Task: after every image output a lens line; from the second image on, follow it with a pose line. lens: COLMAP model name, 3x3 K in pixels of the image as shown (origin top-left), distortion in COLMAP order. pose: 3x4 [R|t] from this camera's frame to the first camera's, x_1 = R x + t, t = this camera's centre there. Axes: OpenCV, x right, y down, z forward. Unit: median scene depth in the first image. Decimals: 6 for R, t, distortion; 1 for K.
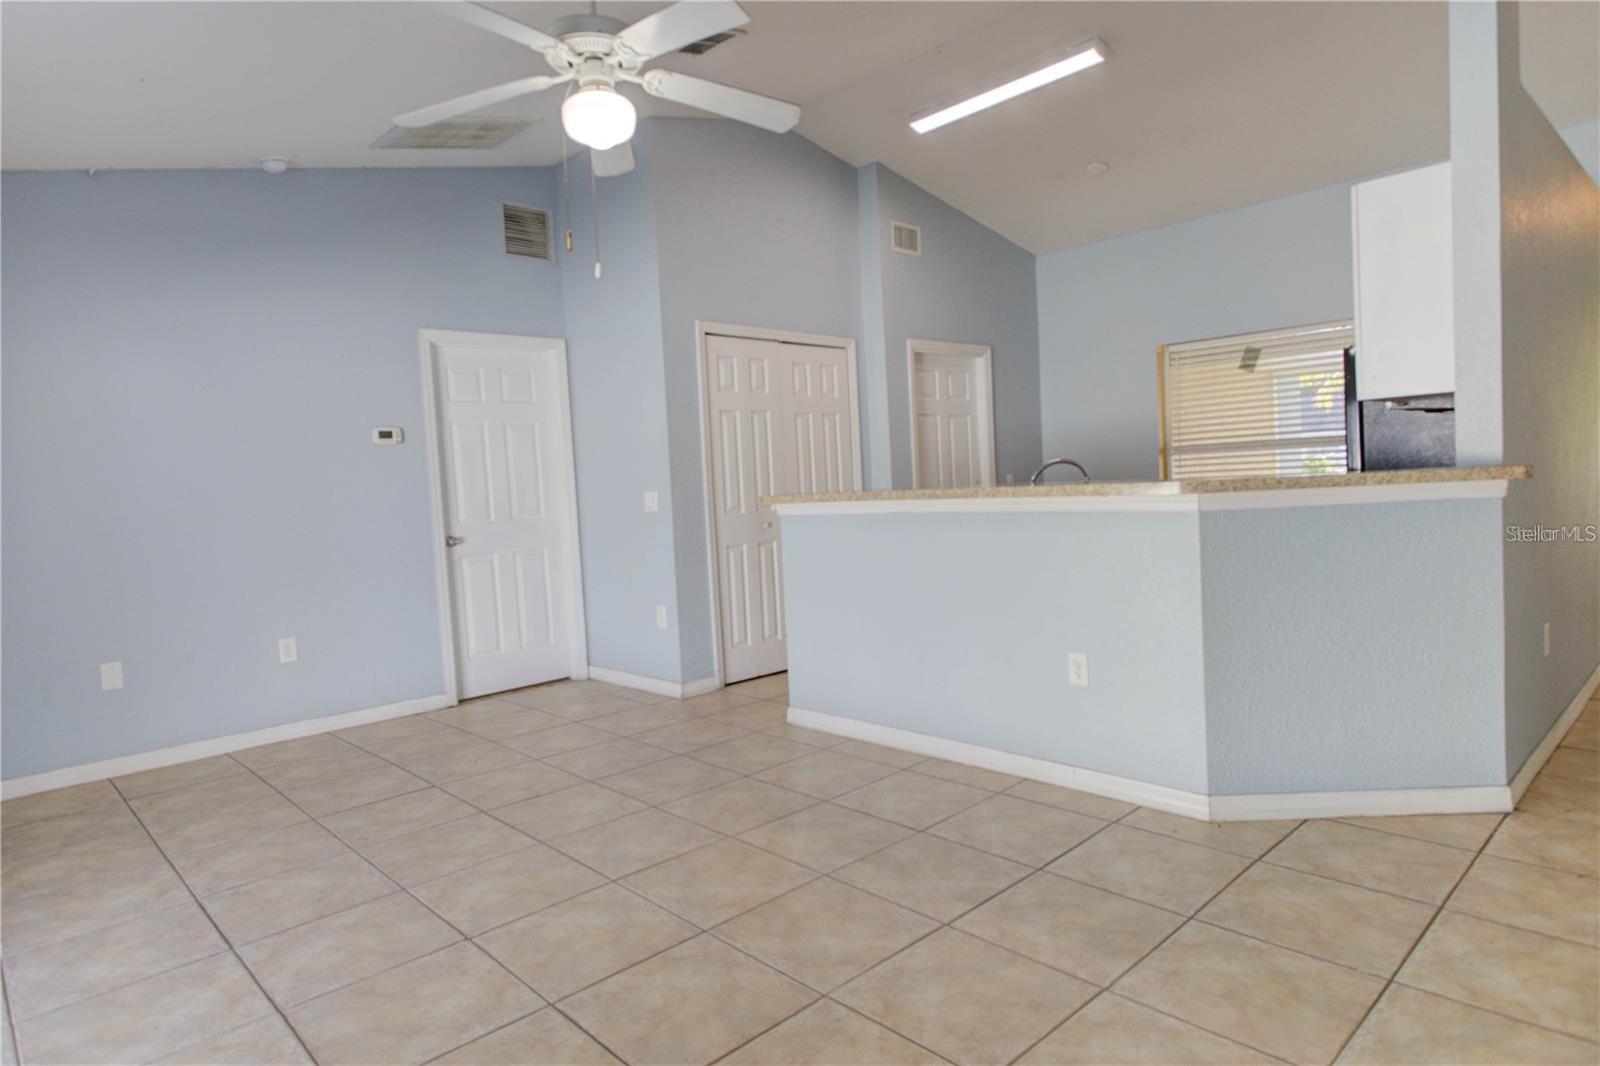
lens RADIAL K [[927.5, 0, 804.2], [0, 927.5, 524.9], [0, 0, 1]] dist [0.017554, -0.008278]
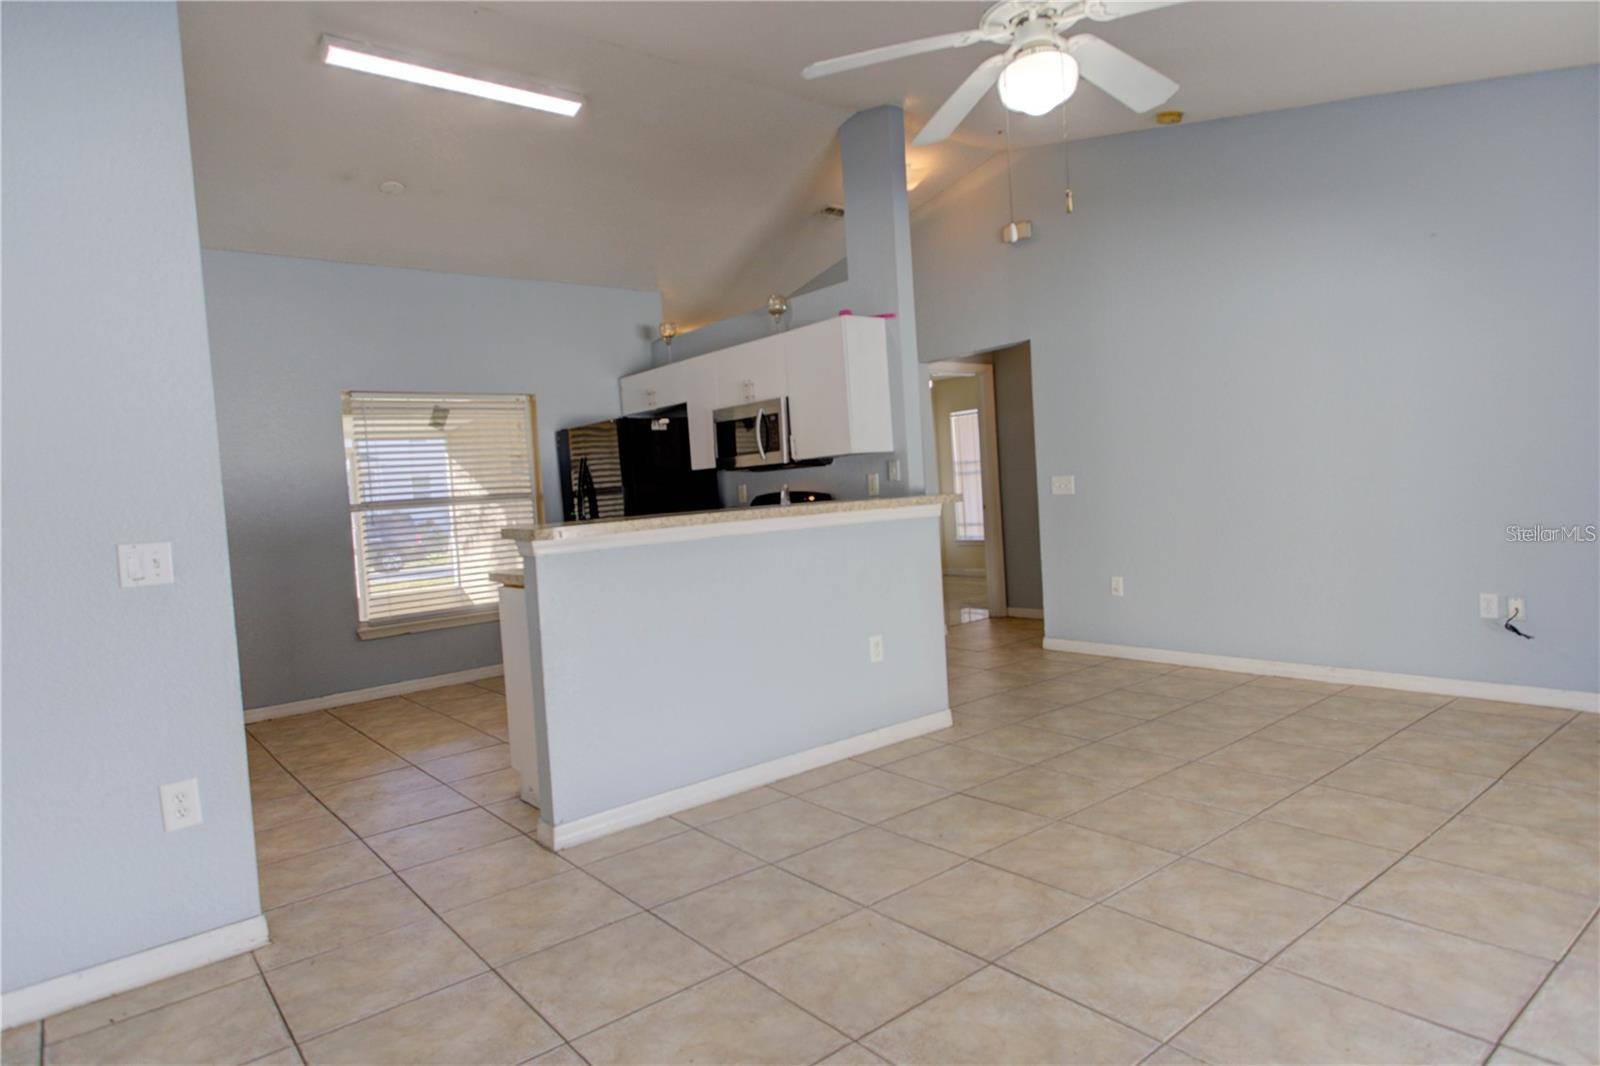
lens RADIAL K [[927.5, 0, 802.0], [0, 927.5, 524.3], [0, 0, 1]] dist [0.017554, -0.008278]
pose [[0.077468, 0.005234, 0.996981, -0.872838], [0.109386, 0.993905, -0.013718, -0.004006], [-0.990976, 0.110118, 0.076424, 0.902161]]
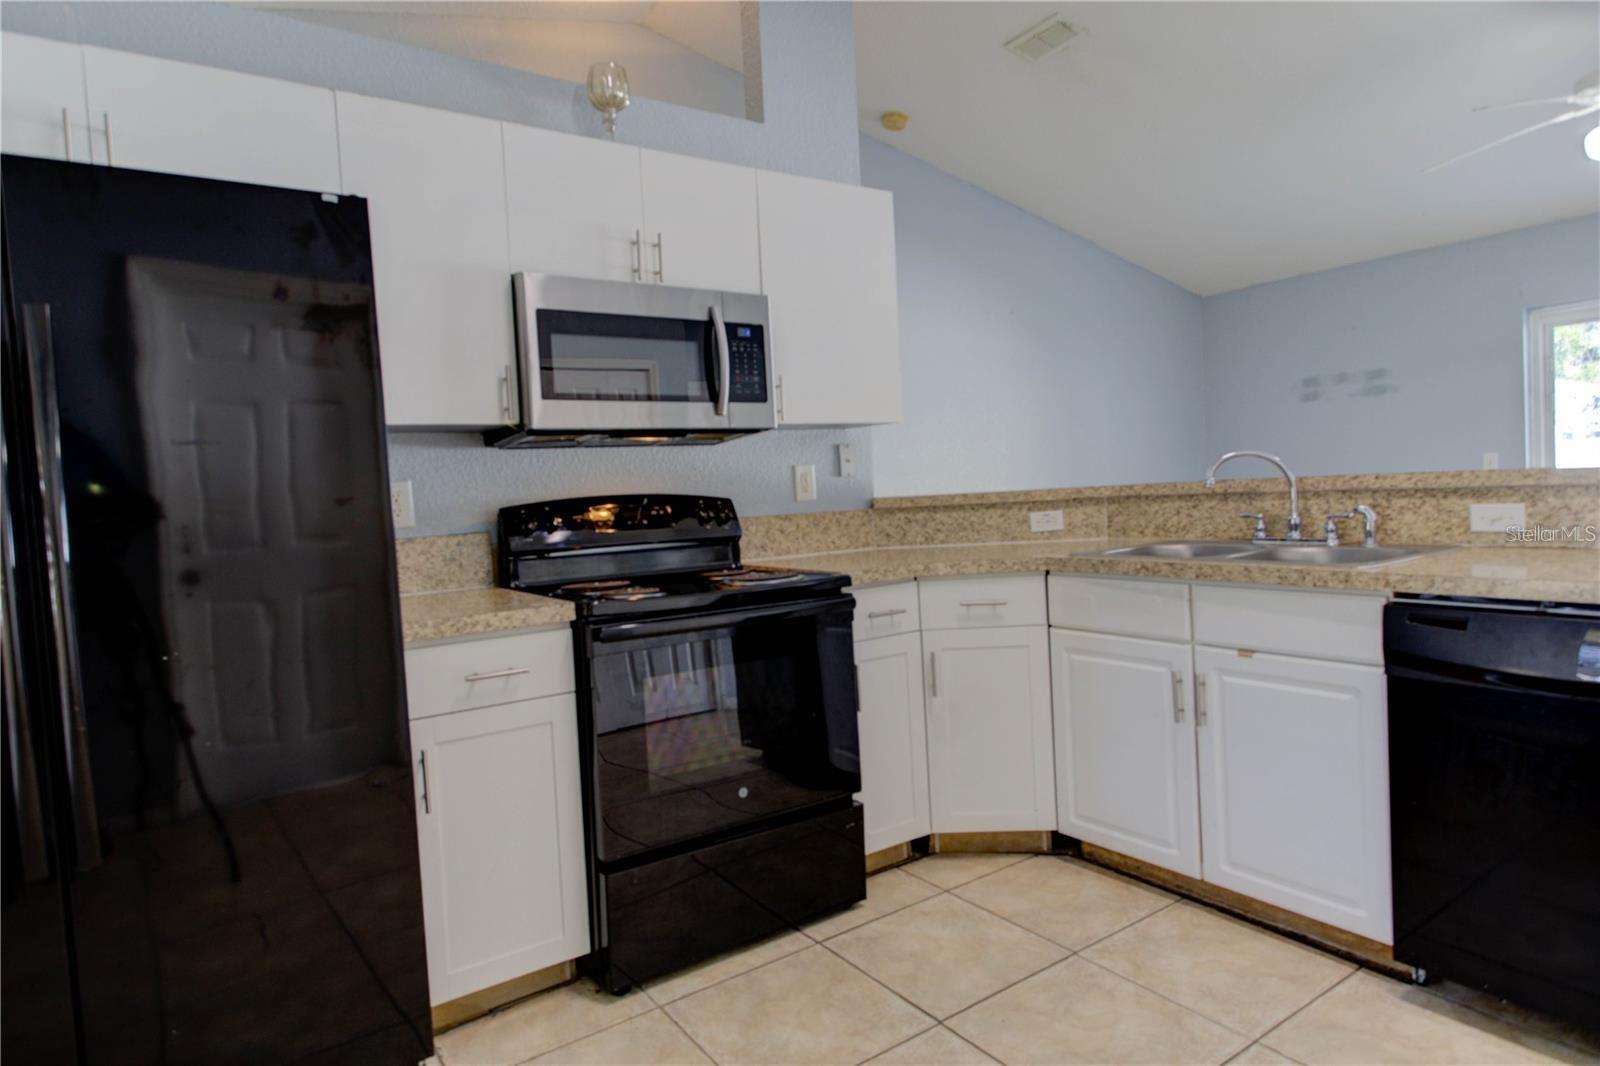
lens RADIAL K [[985.2, 0, 799.0], [0, 985.2, 532.8], [0, 0, 1]] dist [-0.000564, 0.000106]
pose [[-0.987916, 0.091861, 0.124831, 0.524474], [0.103953, 0.990123, 0.094074, -0.116803], [-0.114957, 0.105914, -0.987708, 1.826485]]
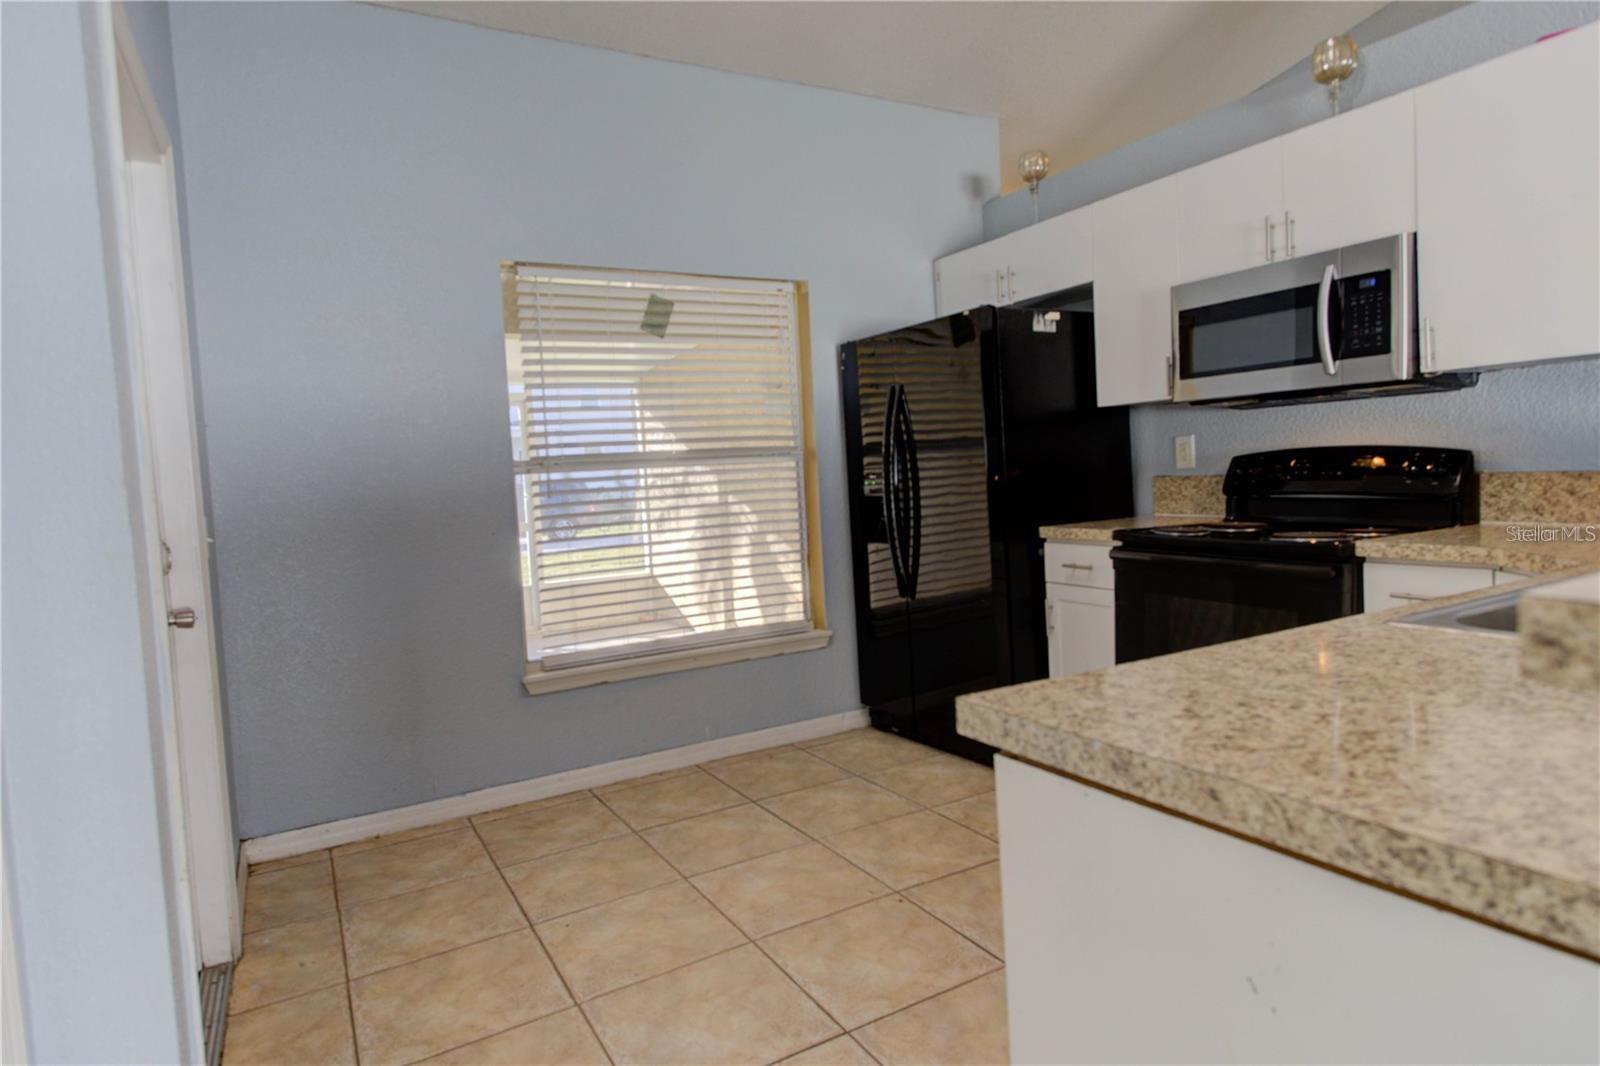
lens RADIAL K [[927.5, 0, 800.9], [0, 927.5, 526.8], [0, 0, 1]] dist [0.017554, -0.008278]
pose [[0.239664, -0.023307, 0.970576, -0.146232], [0.085902, 0.996300, 0.002713, -0.058960], [-0.967048, 0.082724, 0.240780, 1.308306]]
